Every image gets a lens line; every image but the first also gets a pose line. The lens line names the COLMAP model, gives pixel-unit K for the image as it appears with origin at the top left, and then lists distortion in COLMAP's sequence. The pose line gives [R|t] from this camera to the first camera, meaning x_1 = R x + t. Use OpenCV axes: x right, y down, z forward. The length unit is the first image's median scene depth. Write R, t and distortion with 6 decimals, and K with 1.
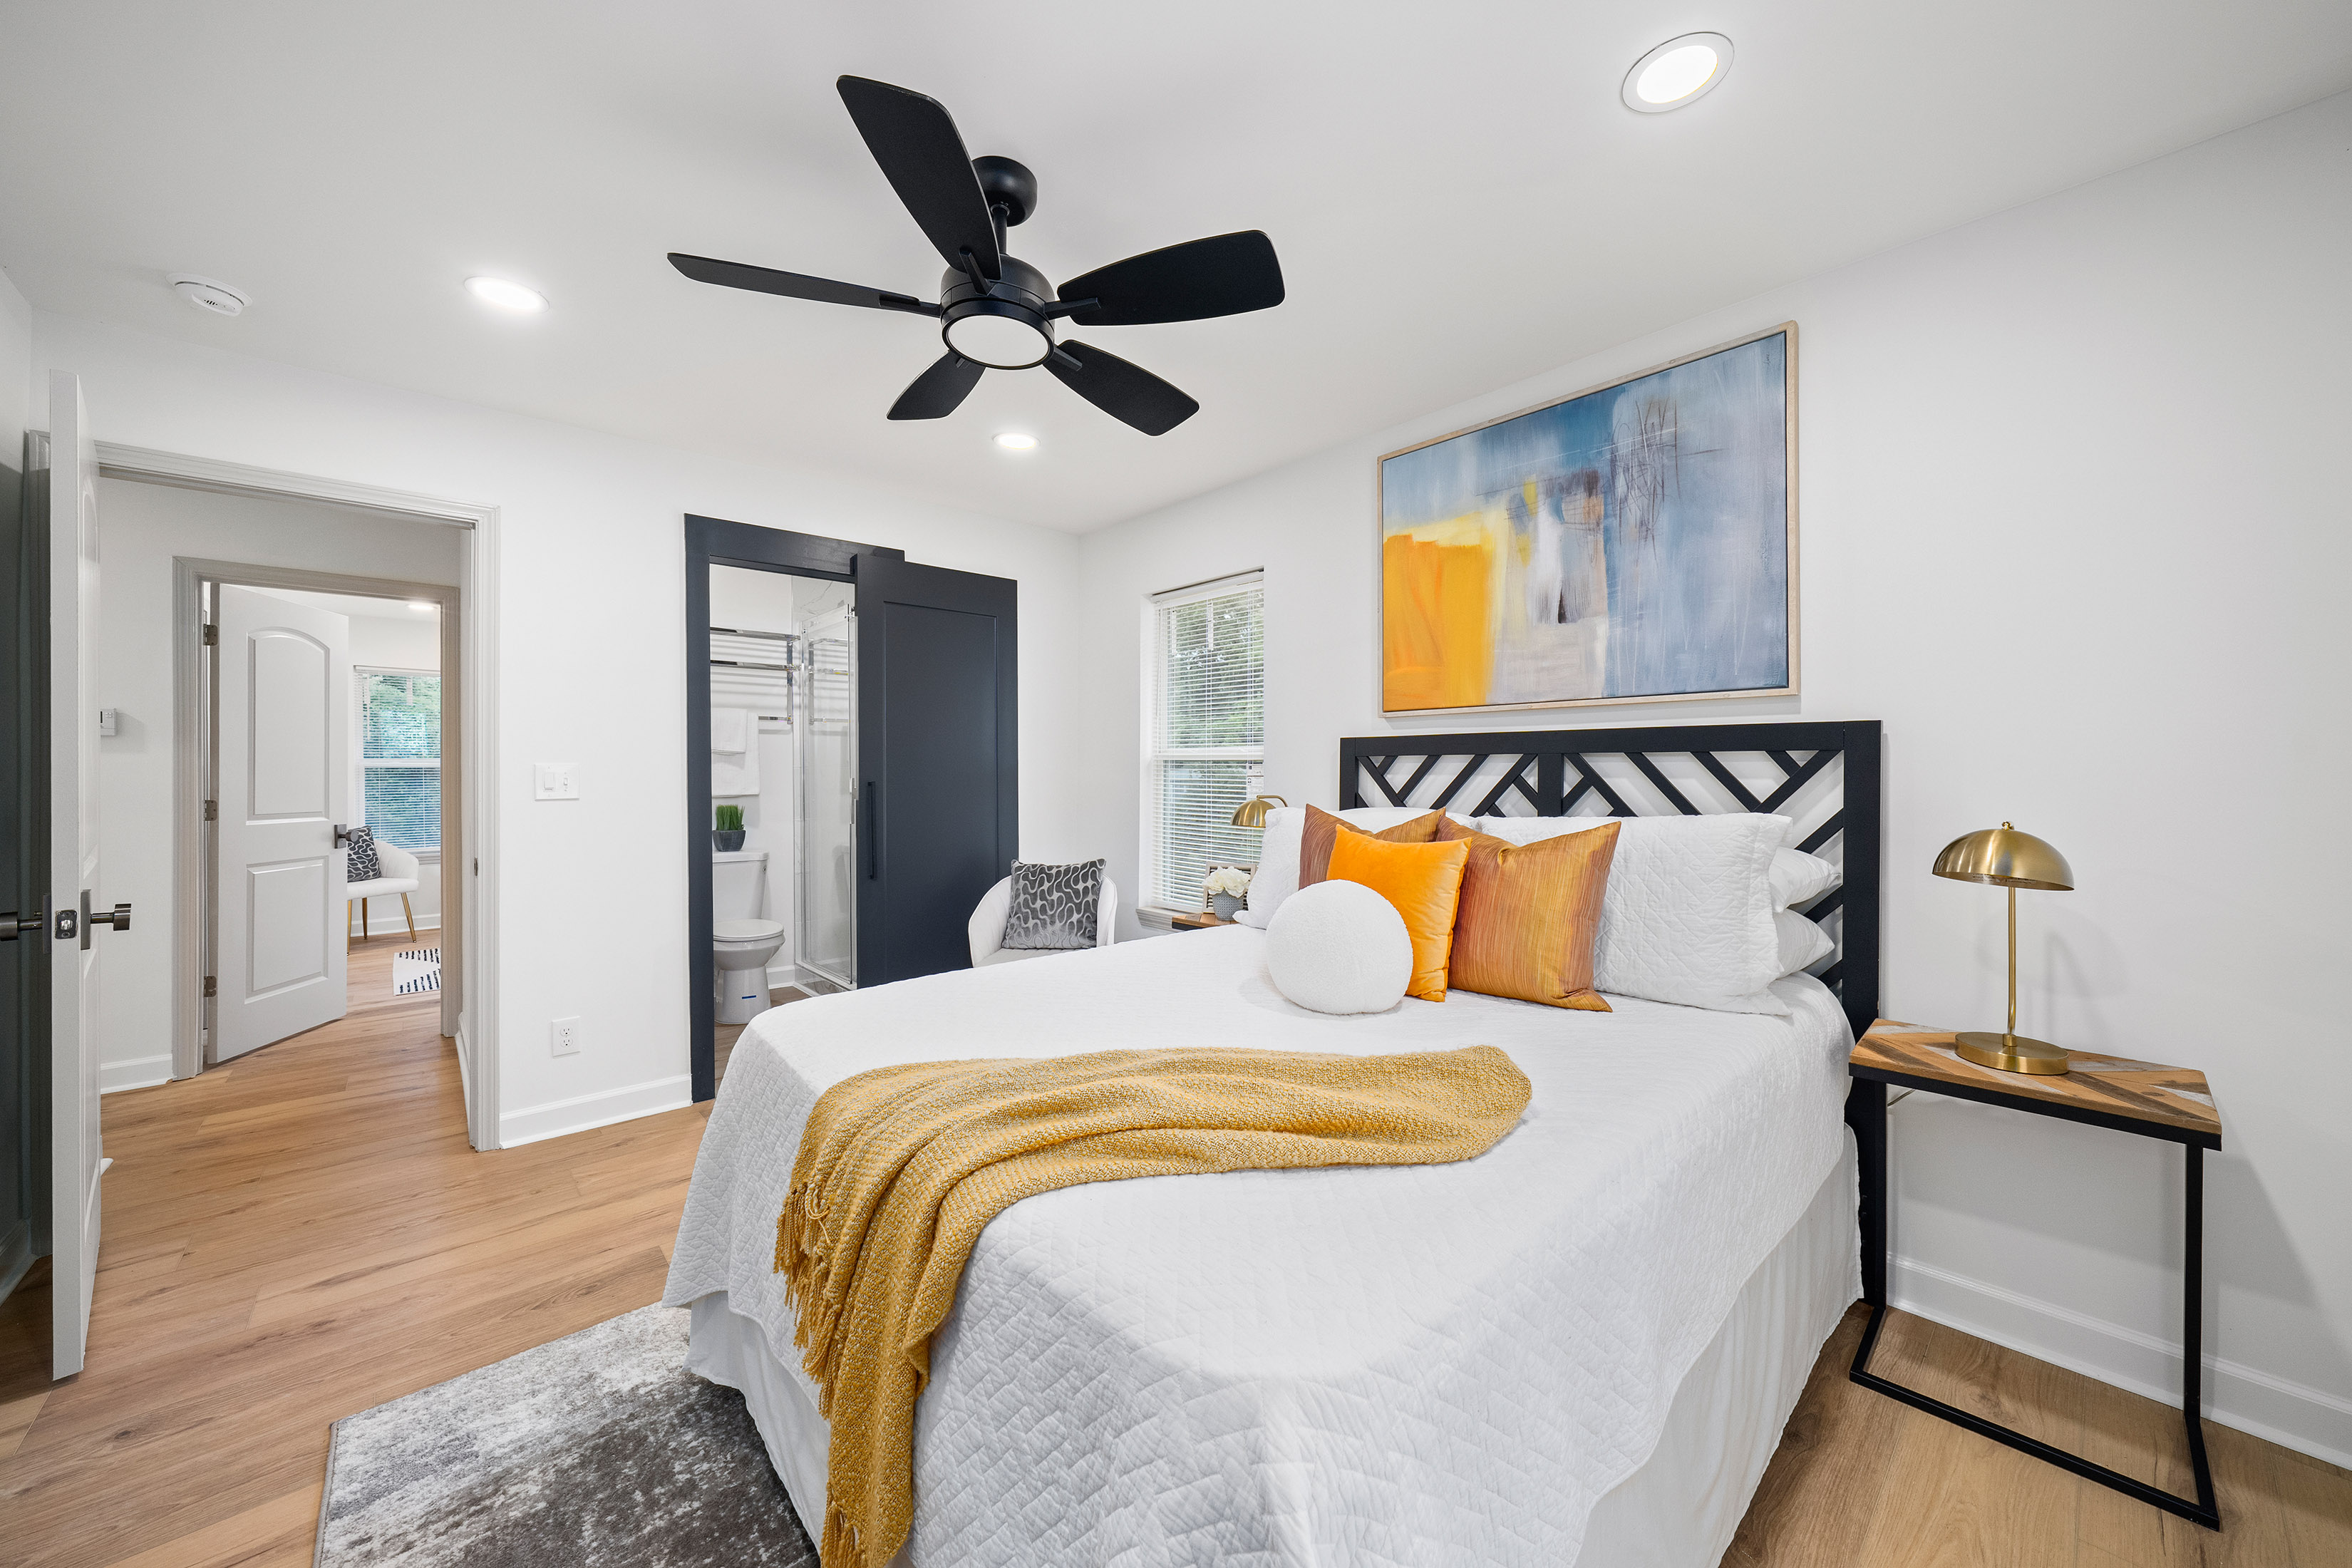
lens RADIAL K [[847.0, 0, 1180.6], [0, 847.0, 774.7], [0, 0, 1]] dist [-0.001093, 0.000012]
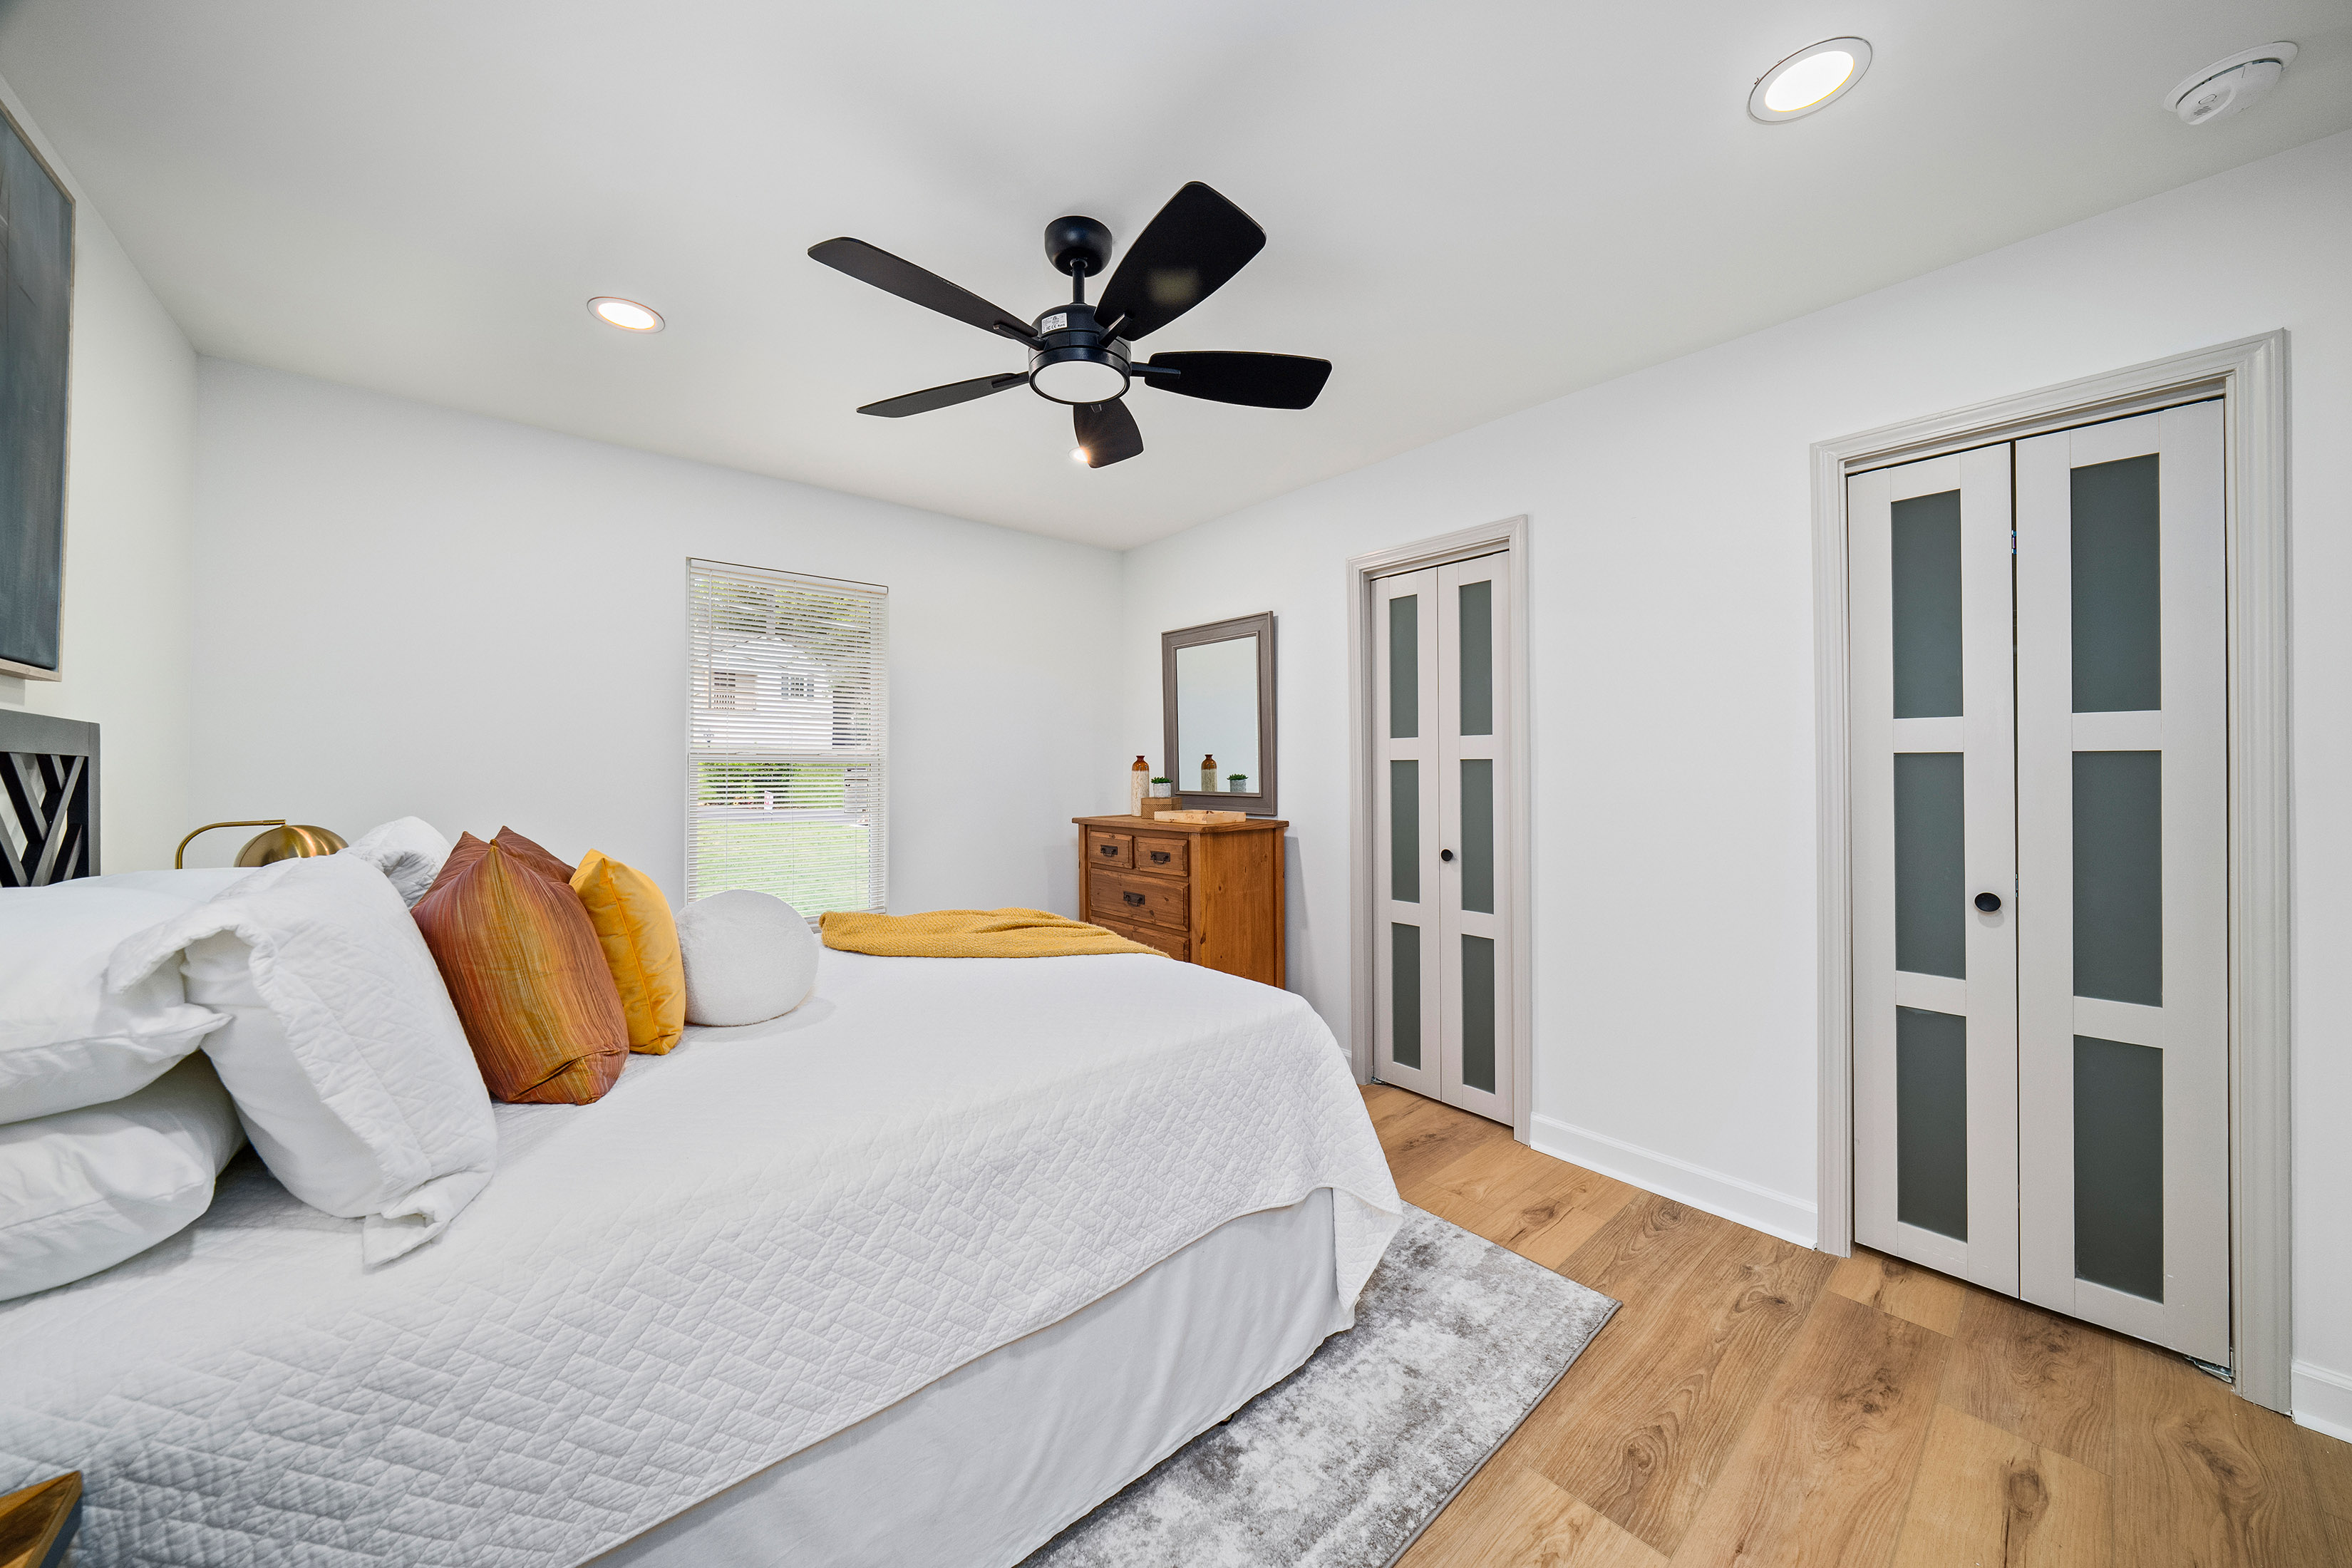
lens RADIAL K [[817.7, 0, 1173.5], [0, 817.7, 770.2], [0, 0, 1]] dist [-0.006393, -0.000056]
pose [[-0.999534, 0.005712, 0.029976, -0.258416], [0.005736, 0.999983, 0.000725, -0.008574], [-0.029971, 0.000897, -0.999550, 1.458002]]
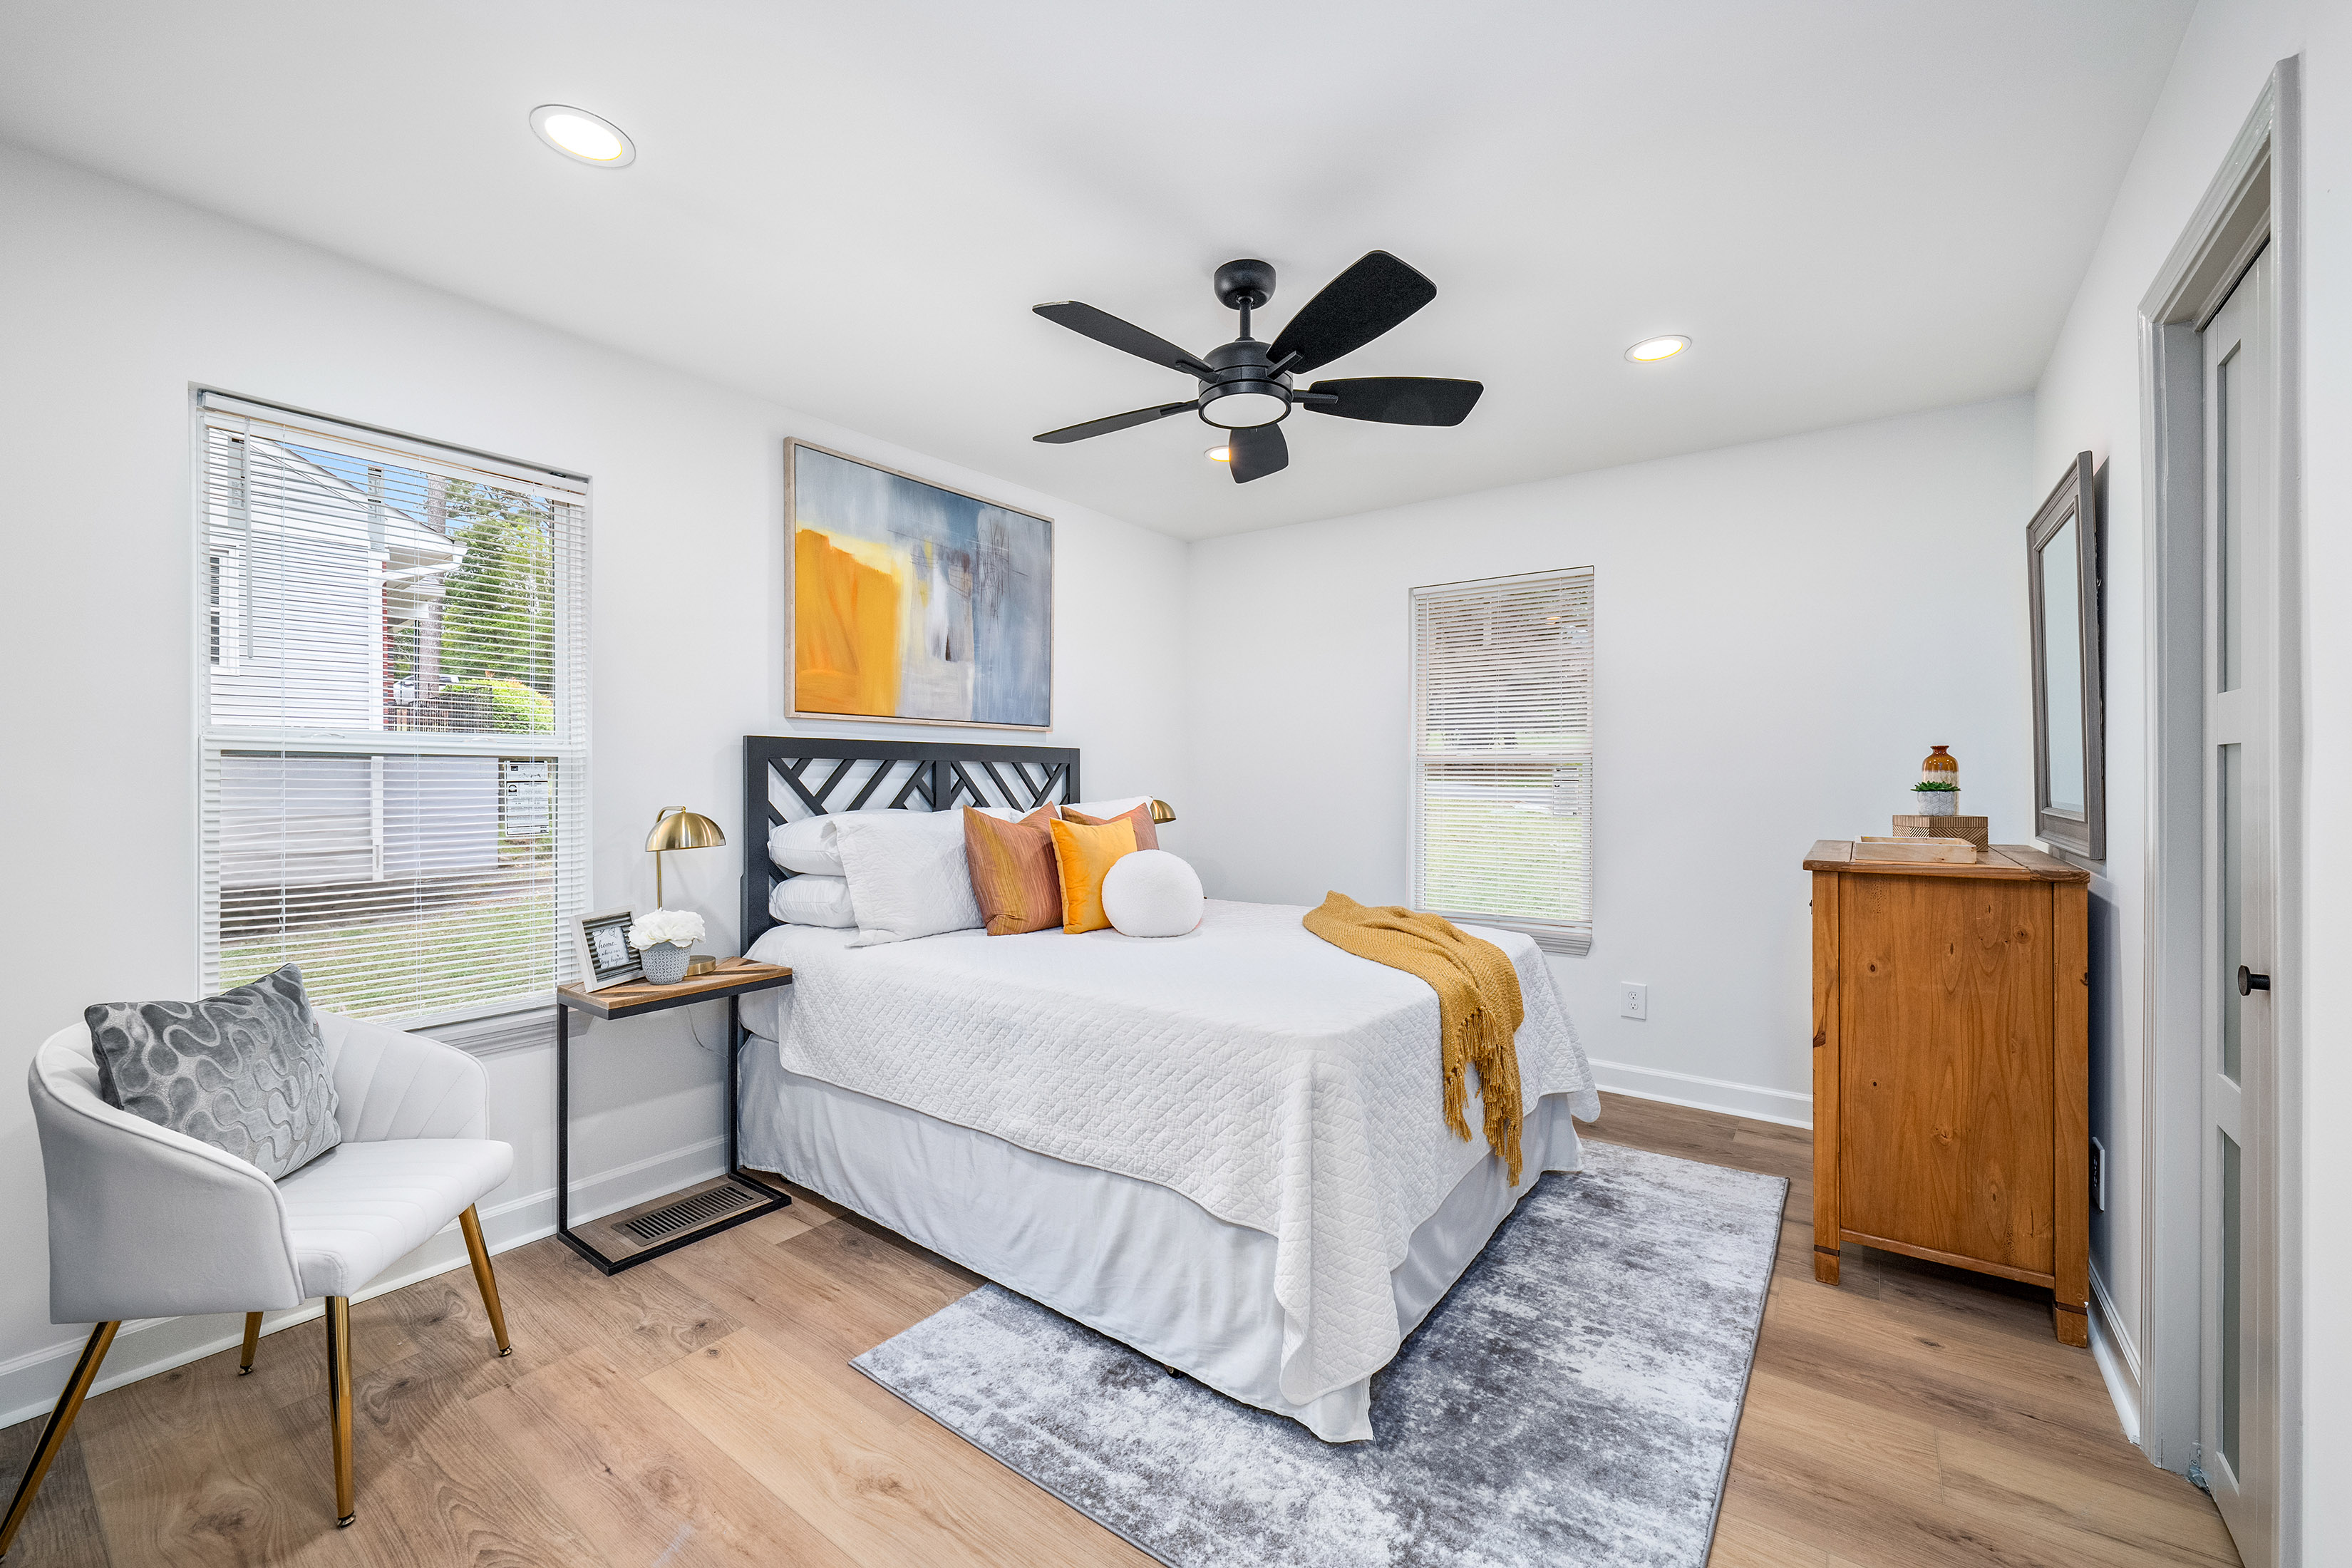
lens RADIAL K [[931.3, 0, 1176.0], [0, 931.3, 784.0], [0, 0, 1]] dist [0.002140, 0.000104]
pose [[-0.193892, -0.009639, 0.980975, -1.050316], [0.002336, 0.999944, 0.010287, -0.004226], [-0.981020, 0.004287, -0.193859, 0.963721]]
